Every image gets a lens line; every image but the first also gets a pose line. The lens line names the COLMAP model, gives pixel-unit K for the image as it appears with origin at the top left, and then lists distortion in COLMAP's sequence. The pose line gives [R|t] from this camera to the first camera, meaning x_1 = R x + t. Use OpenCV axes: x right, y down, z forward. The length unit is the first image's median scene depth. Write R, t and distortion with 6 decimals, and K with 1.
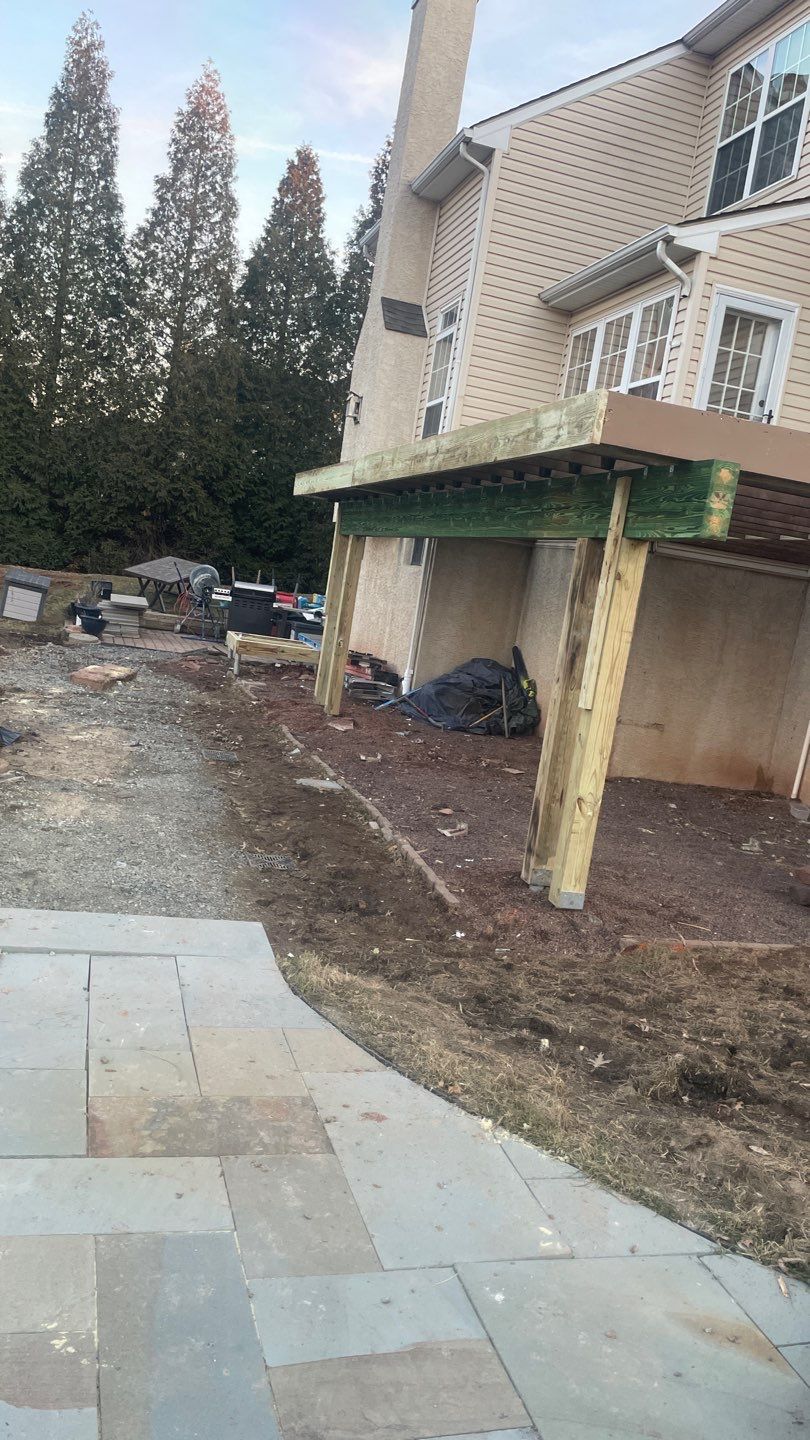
lens RADIAL K [[1088.5, 0, 413.0], [0, 1088.5, 729.7], [0, 0, 1]] dist [0.067426, -0.084420]
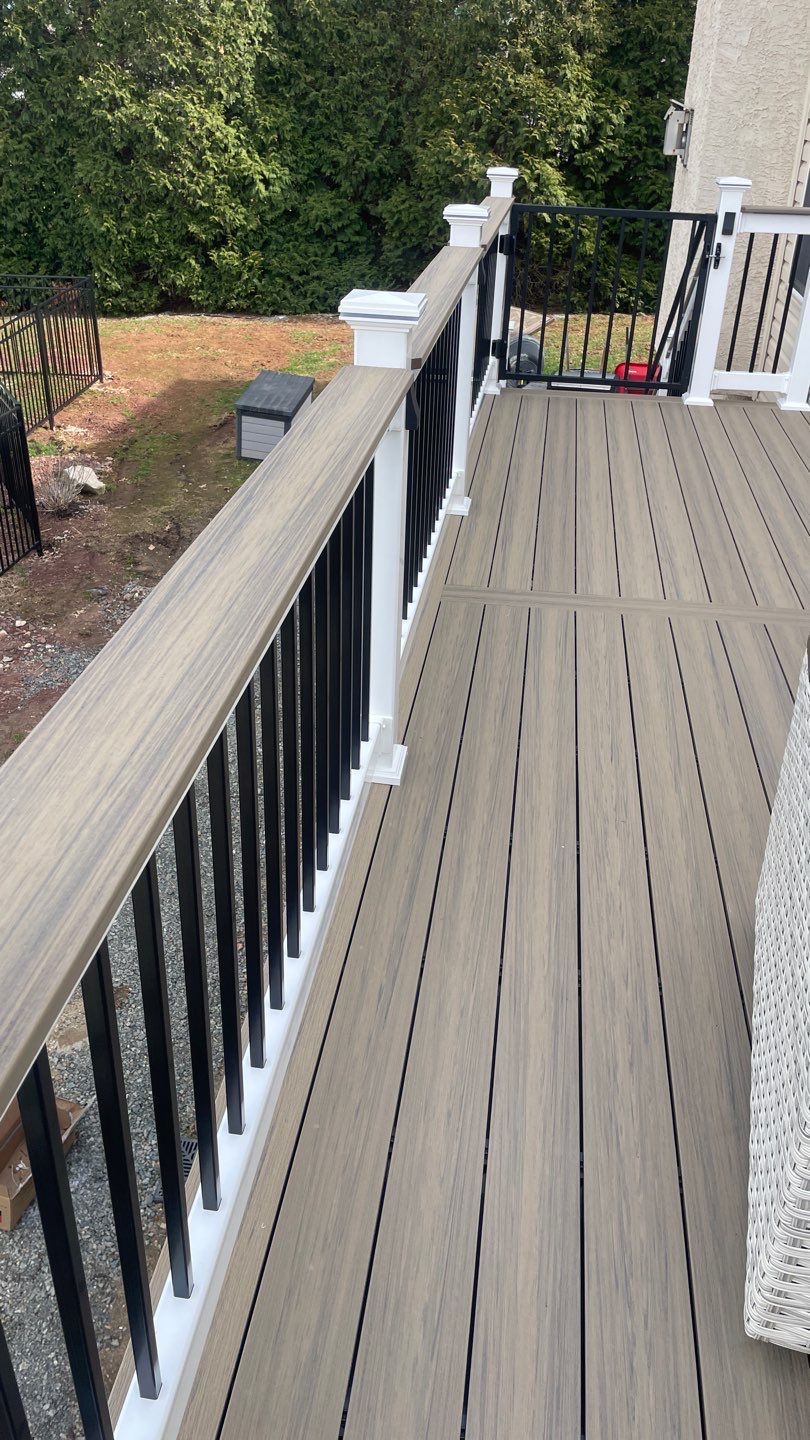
lens RADIAL K [[1088.5, 0, 414.6], [0, 1088.5, 720.7], [0, 0, 1]] dist [0.067426, -0.084420]
pose [[0.908657, 0.092572, -0.407153, 0.048968], [0.053839, 0.940998, 0.334102, -0.162727], [0.414059, -0.325504, 0.850060, 0.329496]]
